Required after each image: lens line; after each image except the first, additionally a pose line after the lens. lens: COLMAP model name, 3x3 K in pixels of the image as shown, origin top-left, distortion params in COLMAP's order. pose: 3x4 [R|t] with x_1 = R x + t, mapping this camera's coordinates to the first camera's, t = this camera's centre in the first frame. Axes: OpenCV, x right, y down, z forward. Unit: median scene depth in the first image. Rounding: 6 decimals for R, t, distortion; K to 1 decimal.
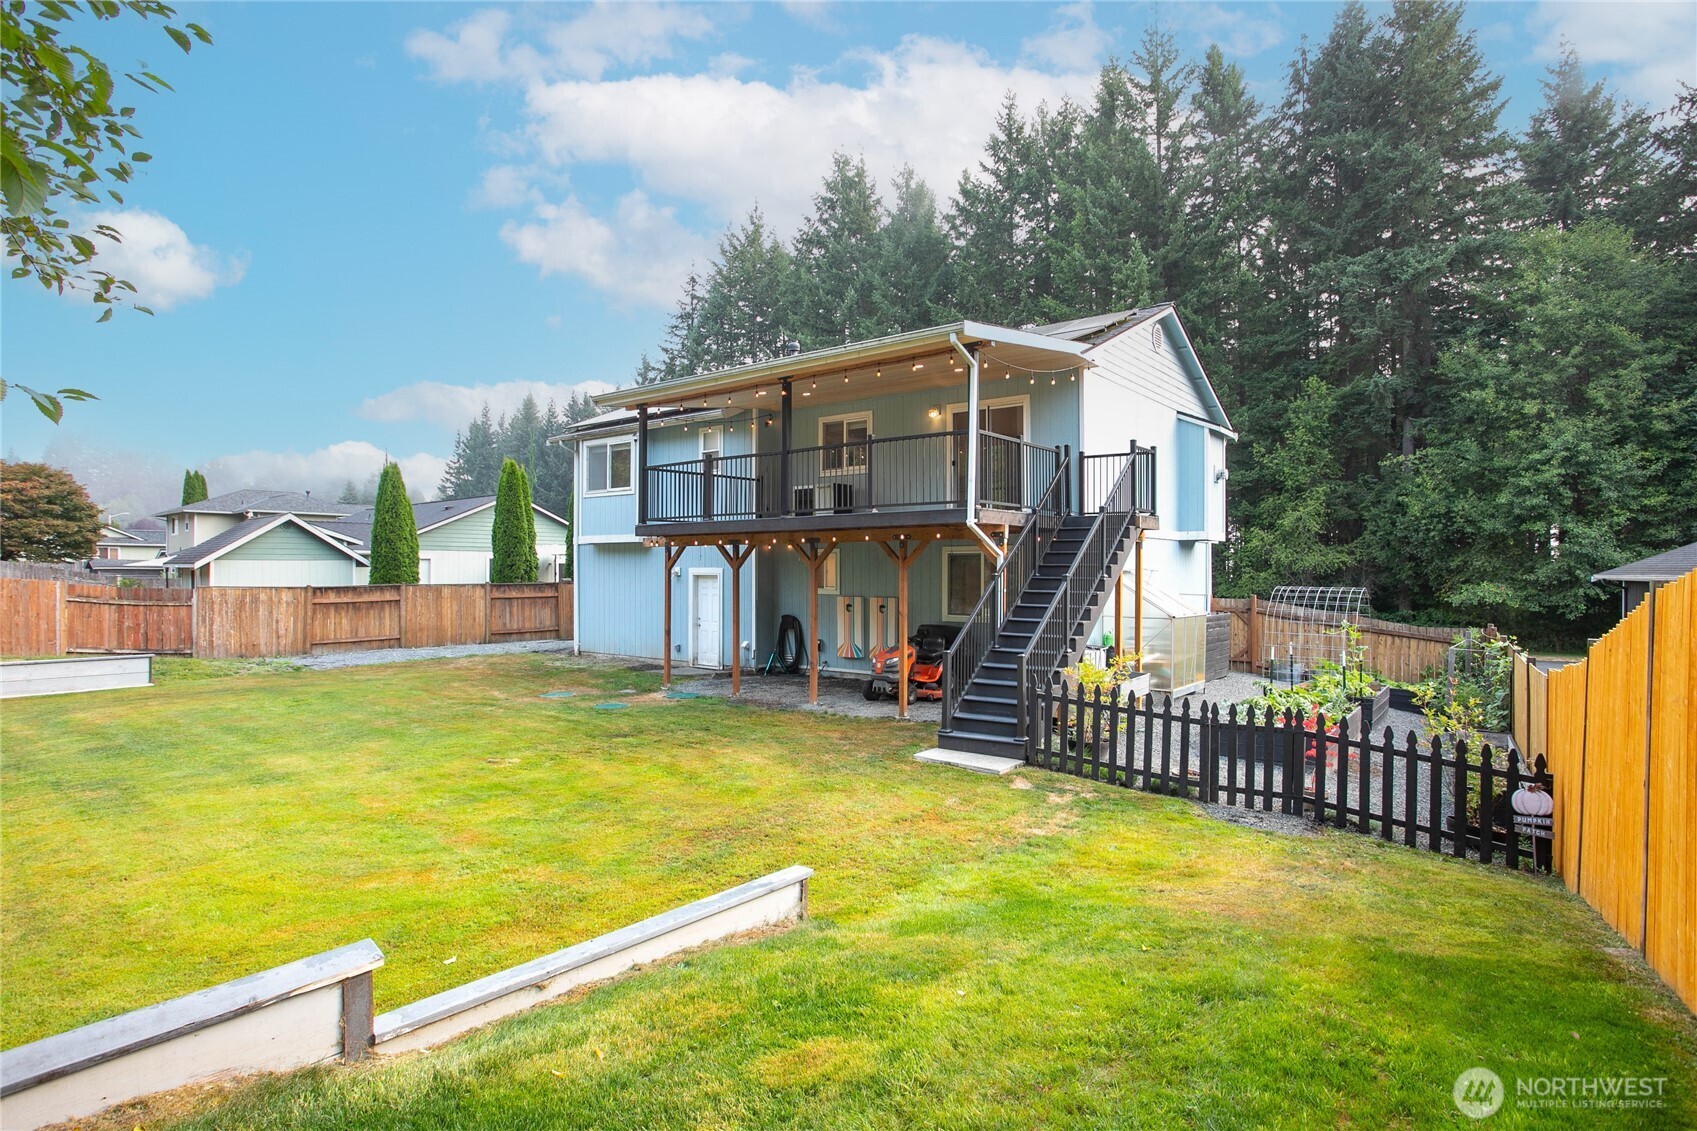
lens RADIAL K [[809.1, 0, 844.7], [0, 809.1, 566.4], [0, 0, 1]] dist [-0.021168, 0.008963]
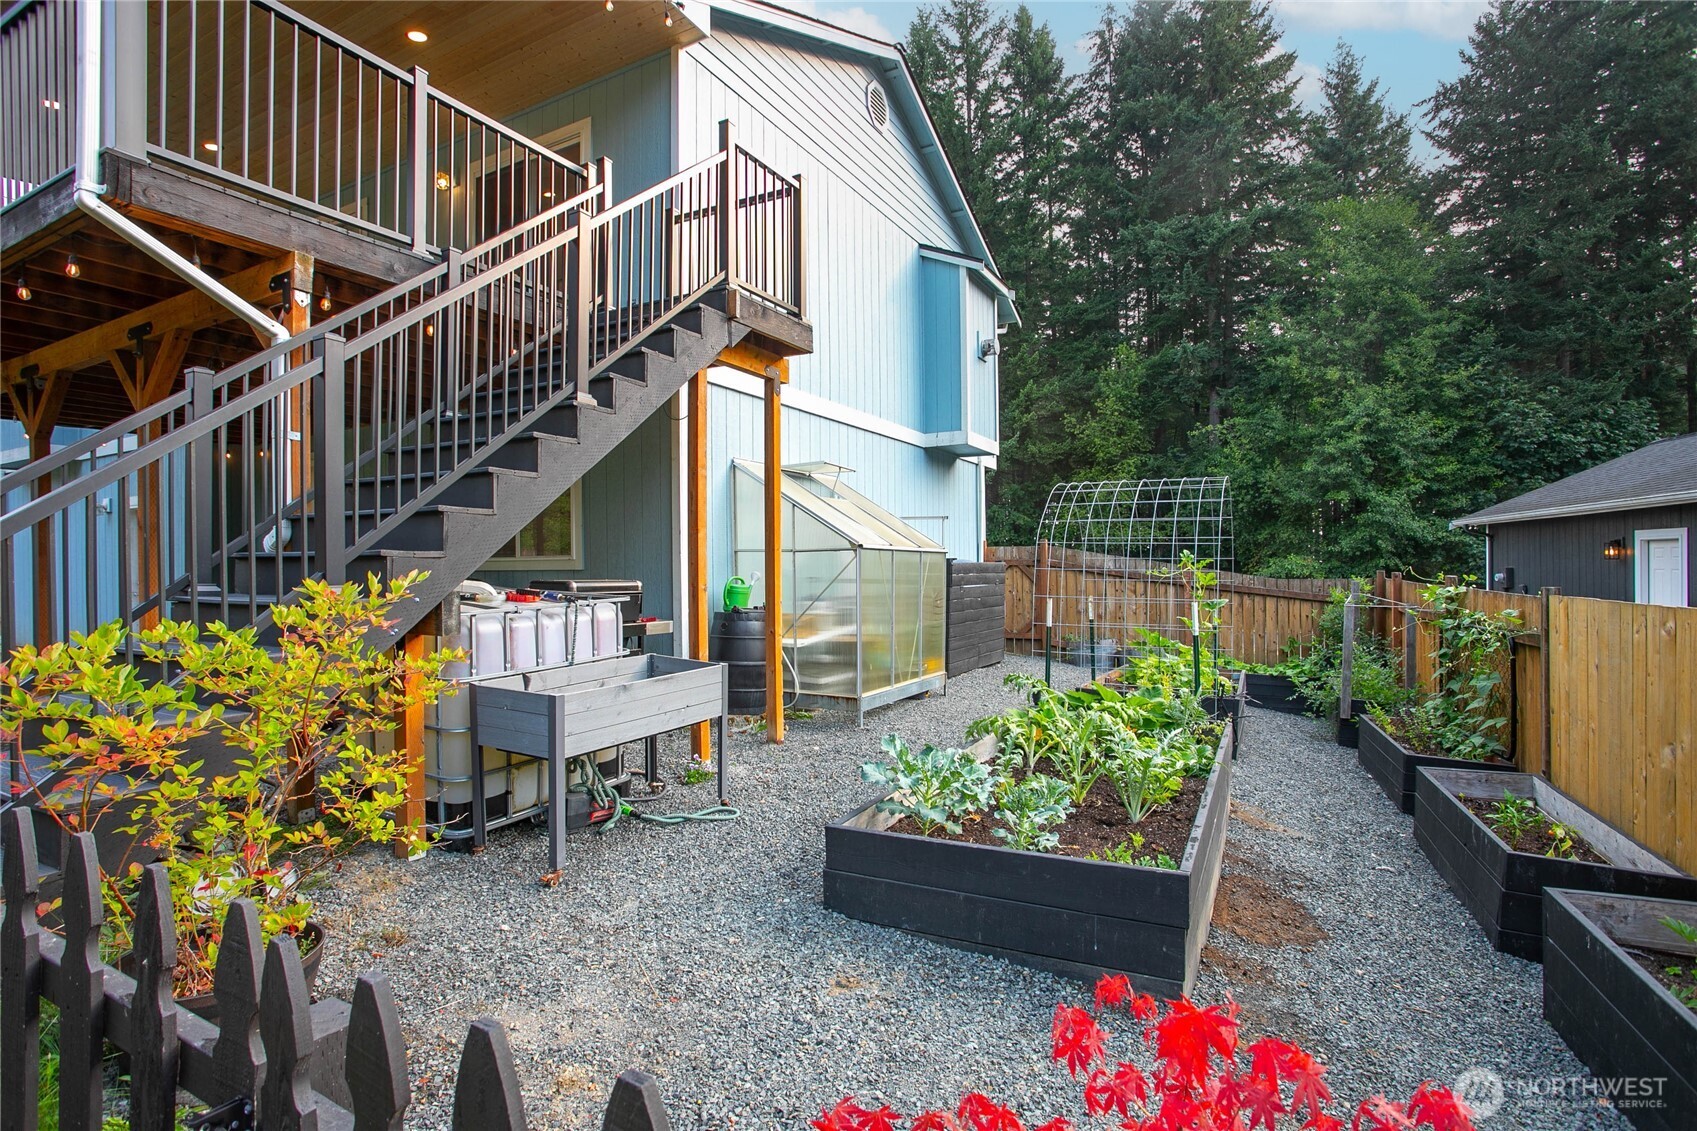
lens RADIAL K [[830.6, 0, 791.3], [0, 830.6, 558.1], [0, 0, 1]] dist [-0.000853, -0.012025]
pose [[0.989373, -0.015044, 0.144619, 0.057454], [0.014875, 0.999887, 0.002253, 0.013160], [-0.144637, -0.000078, 0.989485, 0.099431]]
